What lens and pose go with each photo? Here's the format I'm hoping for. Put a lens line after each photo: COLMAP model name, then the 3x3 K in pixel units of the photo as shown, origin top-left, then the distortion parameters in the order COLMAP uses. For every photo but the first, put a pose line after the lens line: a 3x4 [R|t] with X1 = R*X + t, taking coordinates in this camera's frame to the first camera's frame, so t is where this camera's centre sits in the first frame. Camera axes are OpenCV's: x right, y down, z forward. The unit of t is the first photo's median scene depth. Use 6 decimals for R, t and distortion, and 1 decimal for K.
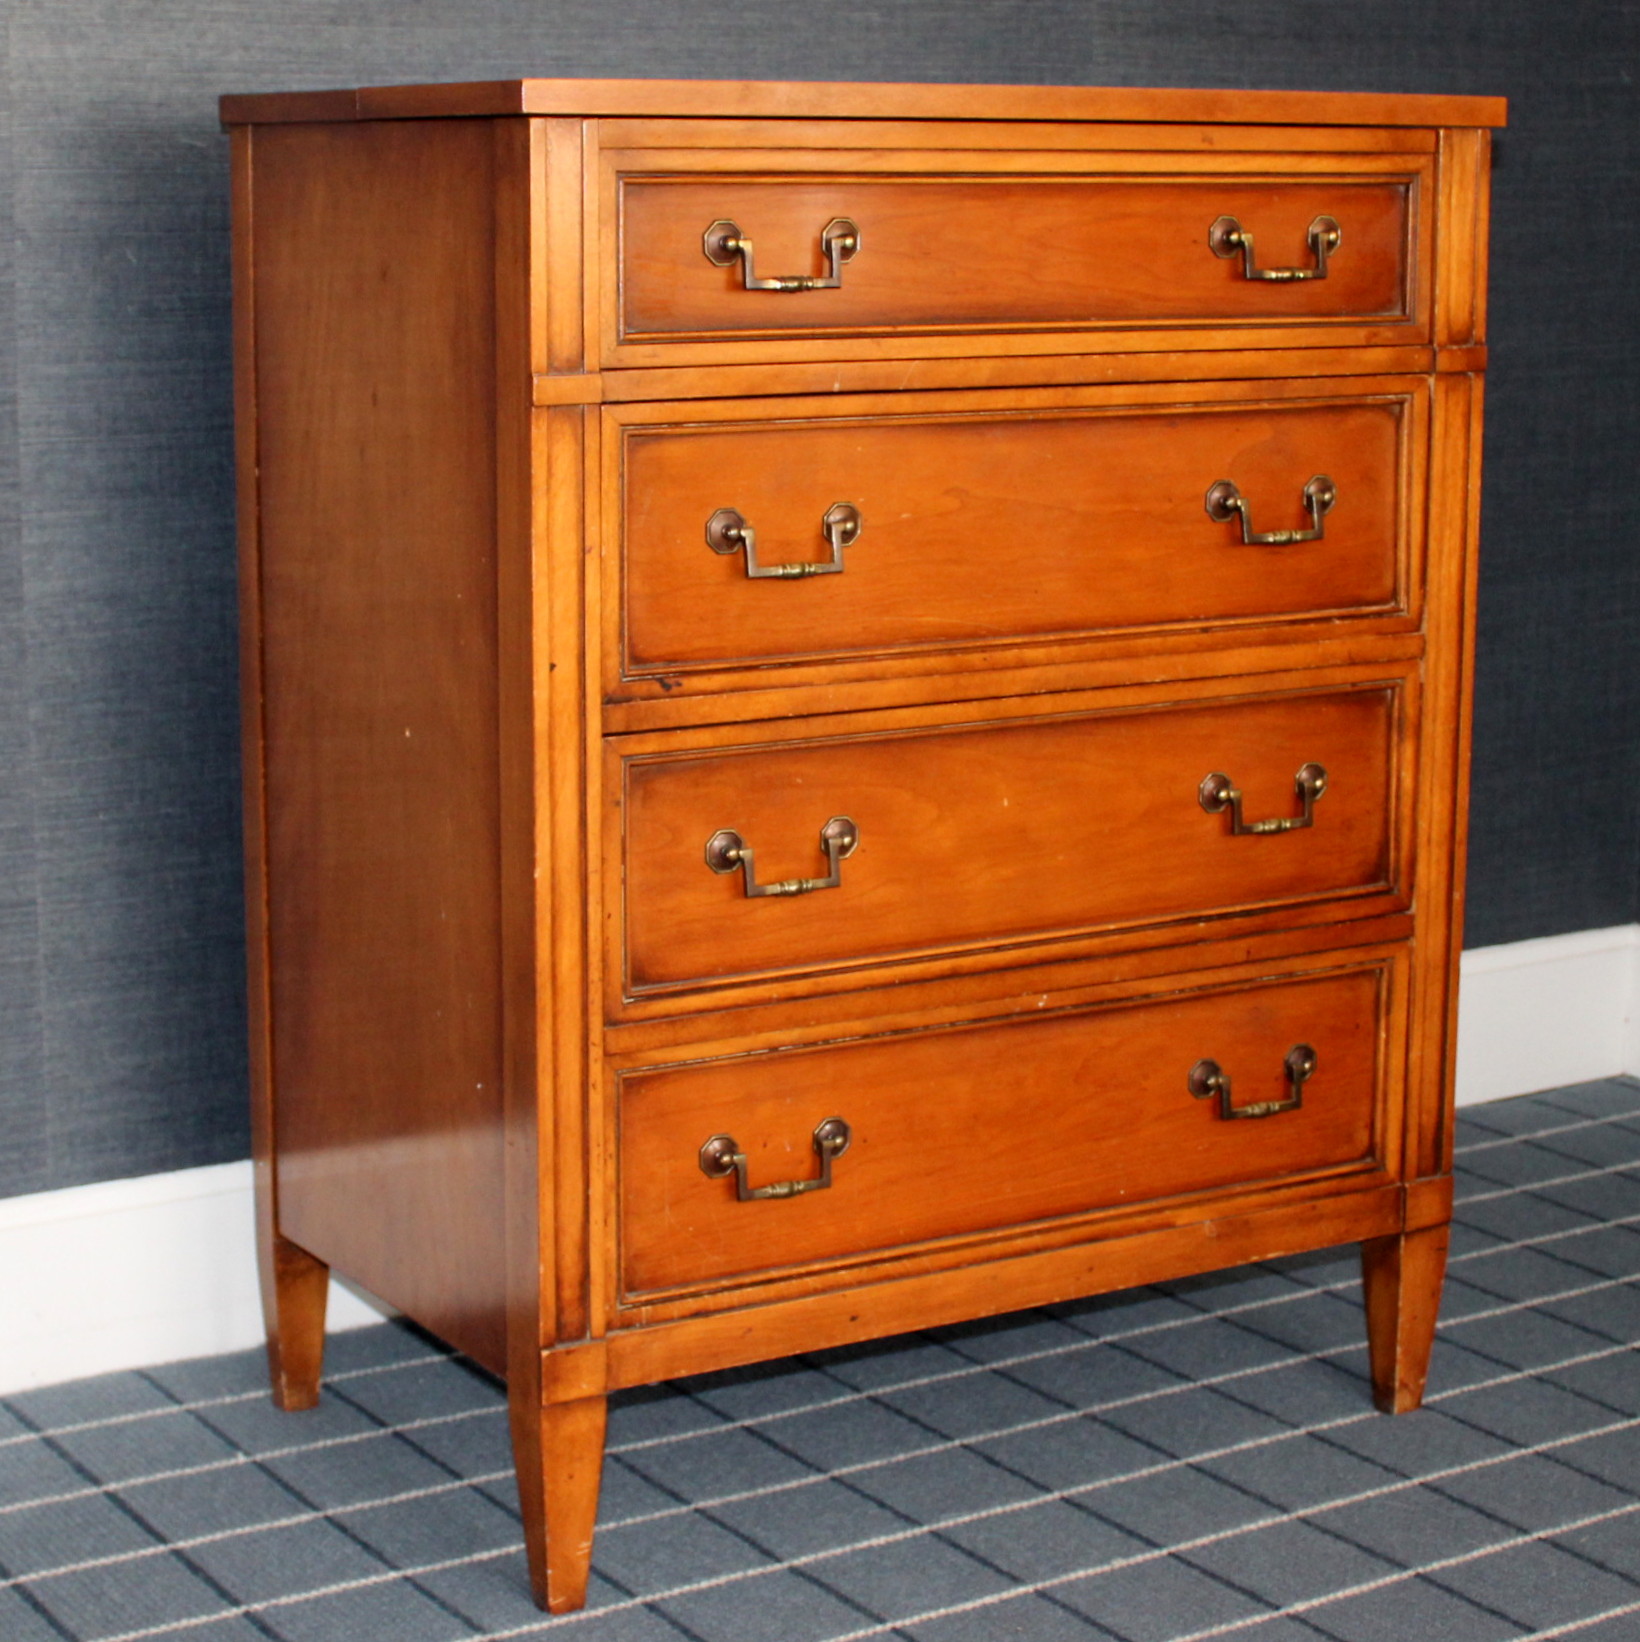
lens RADIAL K [[3477.8, 0, 712.0], [0, 3477.8, 767.9], [0, 0, 1]] dist [-0.130684, 0.029849]
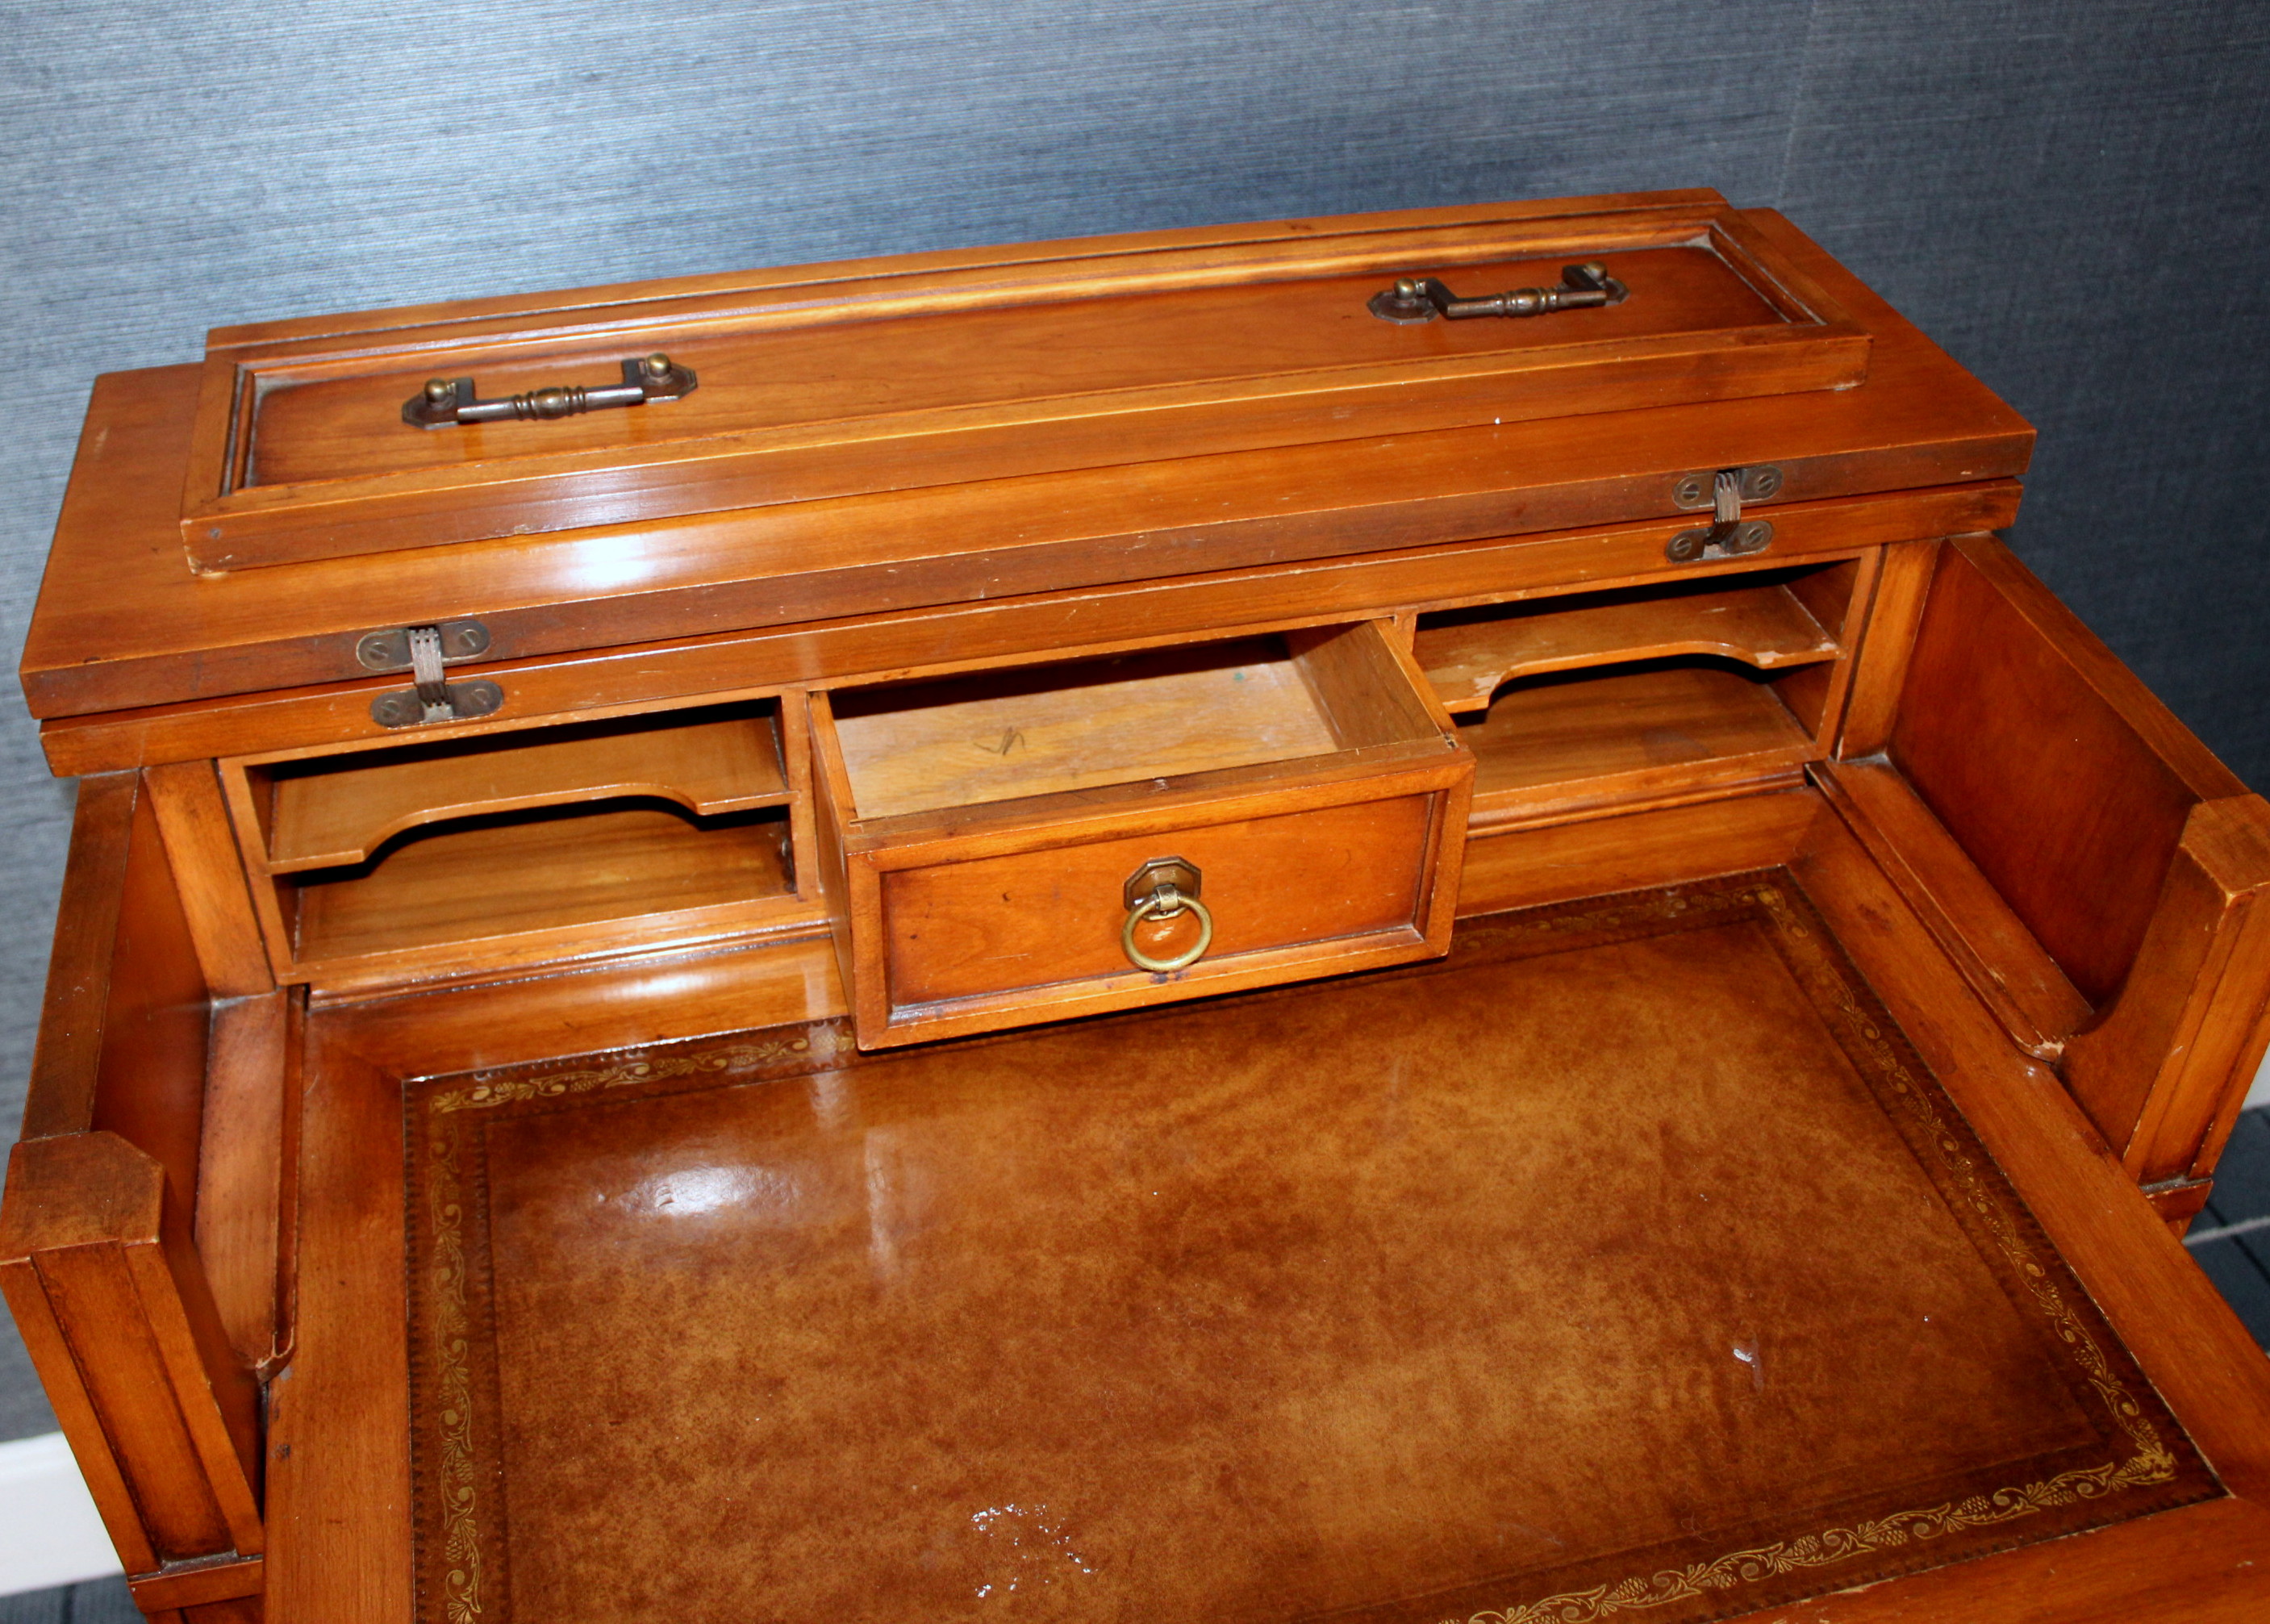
lens RADIAL K [[2304.5, 0, 1060.7], [0, 2304.5, 698.3], [0, 0, 1]] dist [-0.173615, 0.149376]
pose [[0.954705, 0.176885, -0.239270, 0.126930], [-0.054296, 0.894183, 0.444396, -0.347990], [0.292558, -0.411276, 0.863285, 0.708788]]
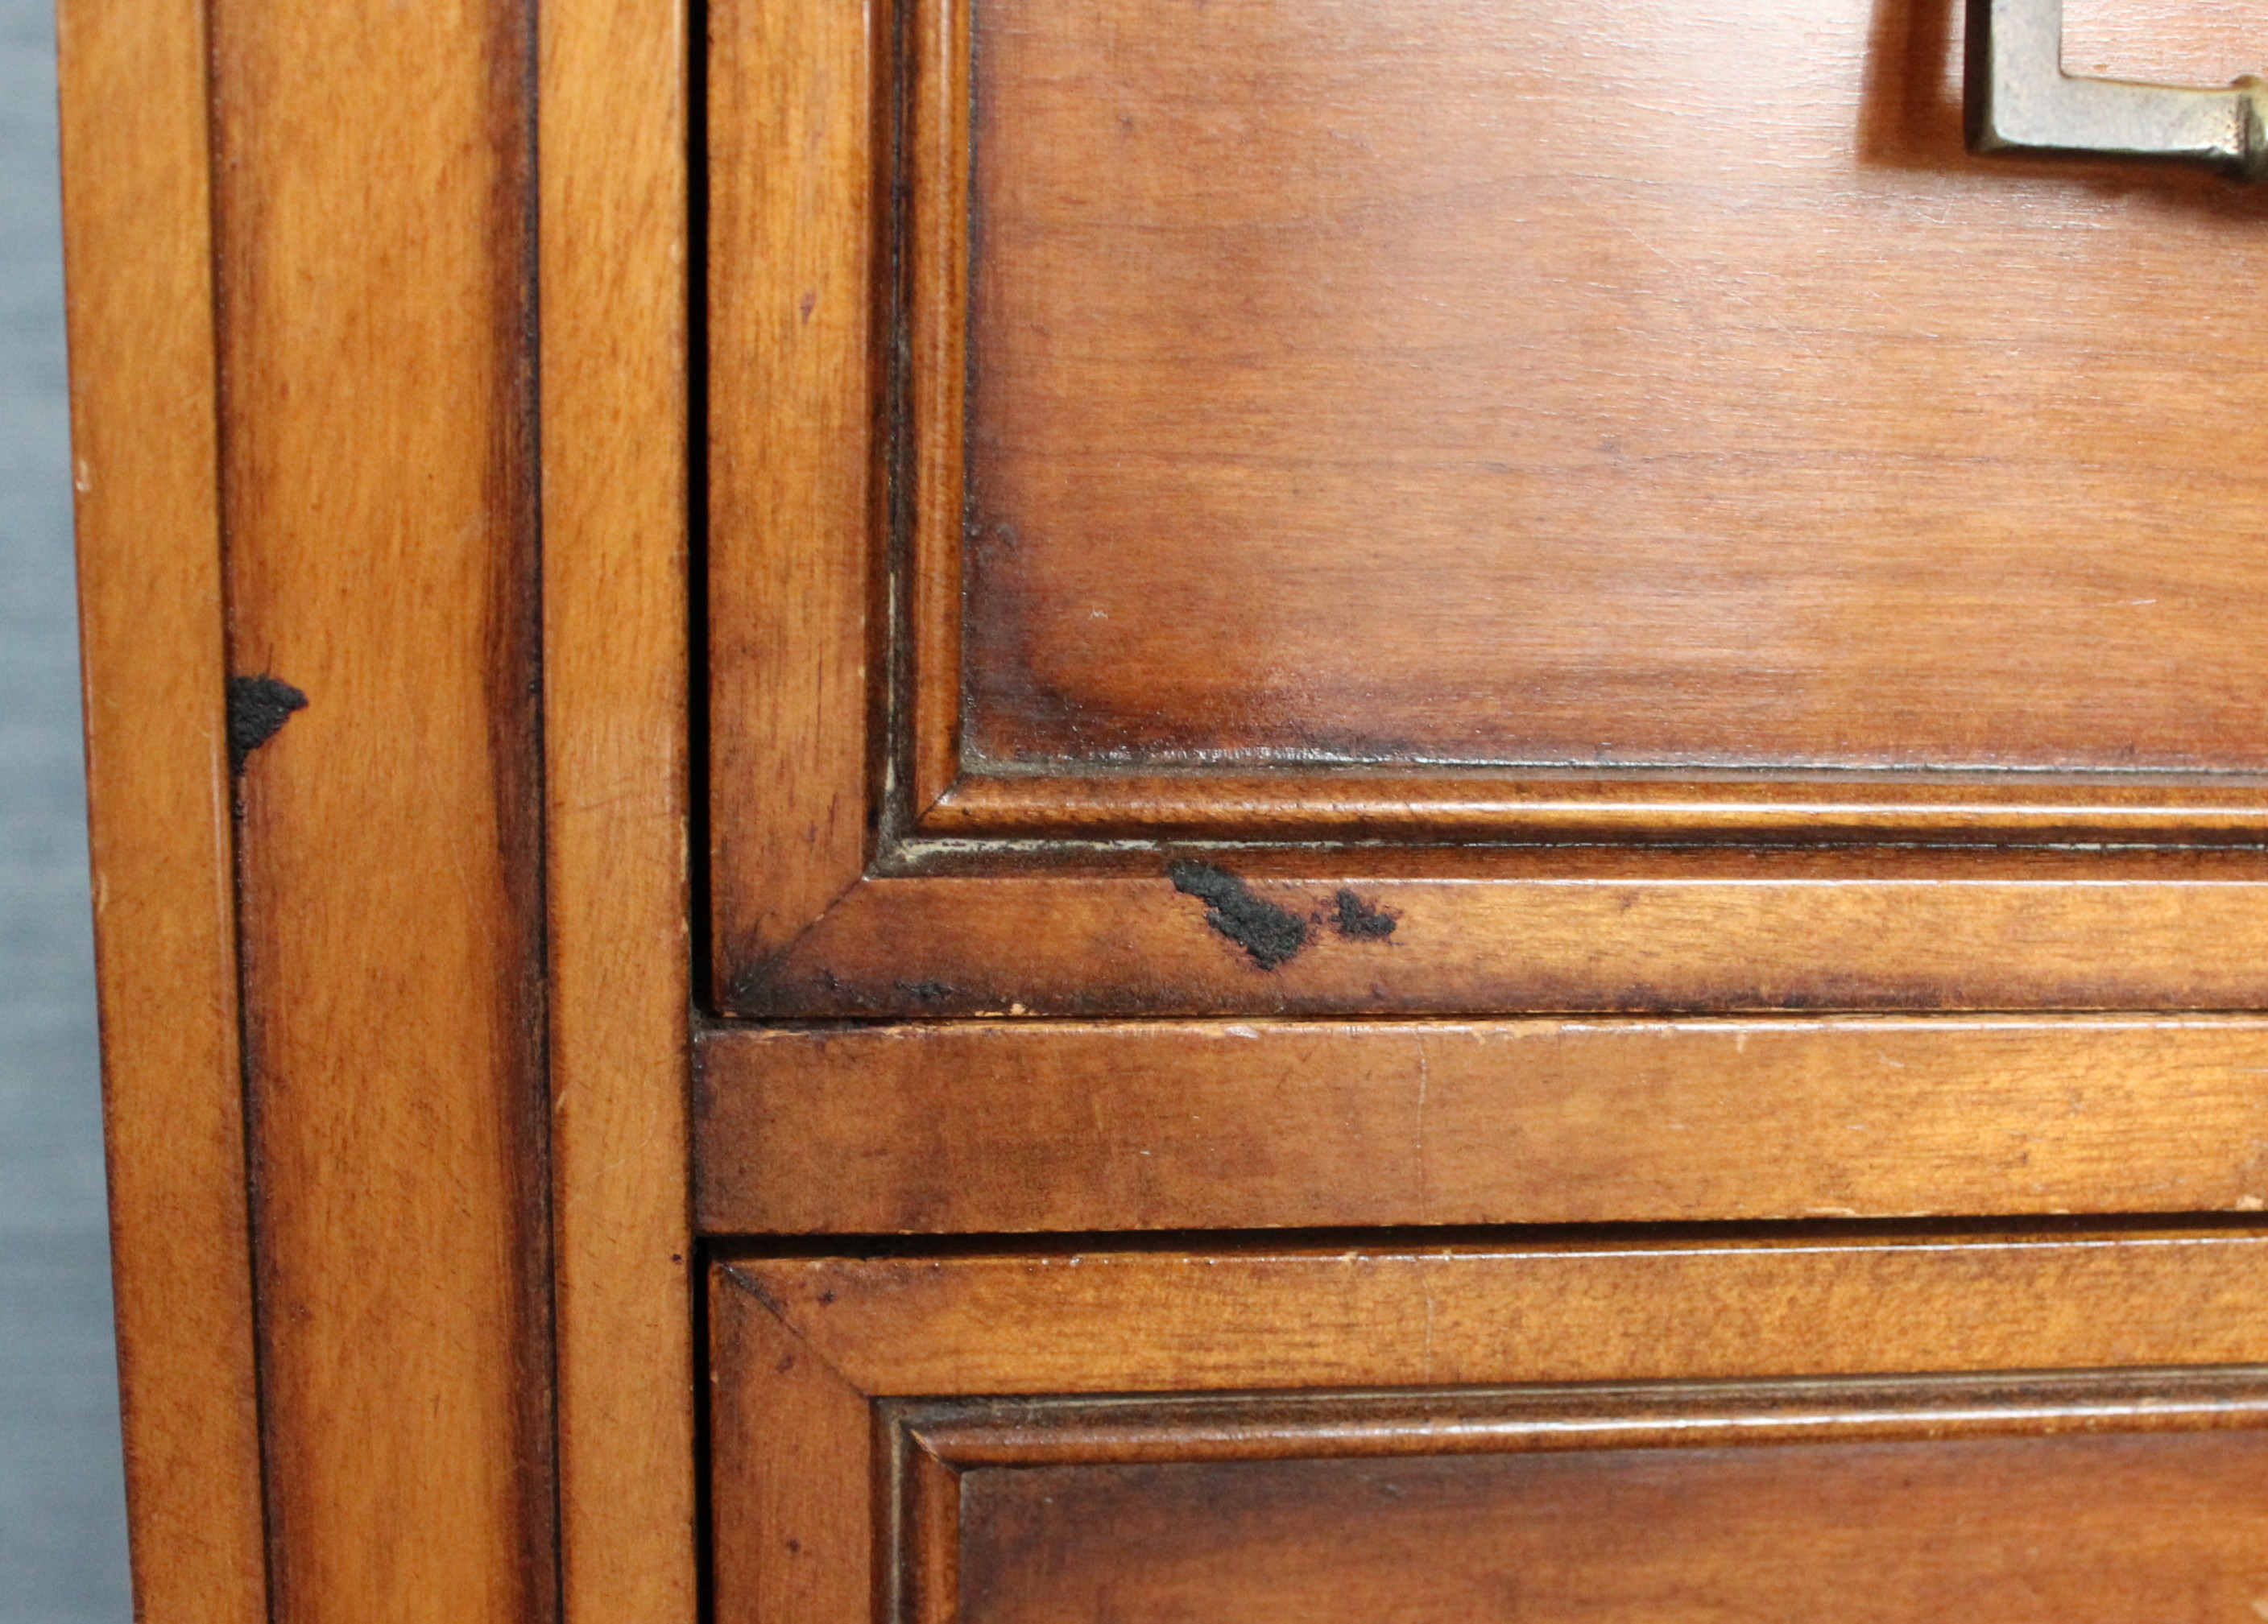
lens RADIAL K [[2982.9, 0, 1134.9], [0, 2982.9, 889.9], [0, 0, 1]] dist [-0.023109, -0.024429]
pose [[0.917291, 0.105907, -0.383877, 0.024382], [-0.093677, 0.994322, 0.050476, -0.027823], [0.387043, -0.010341, 0.922004, 0.818632]]
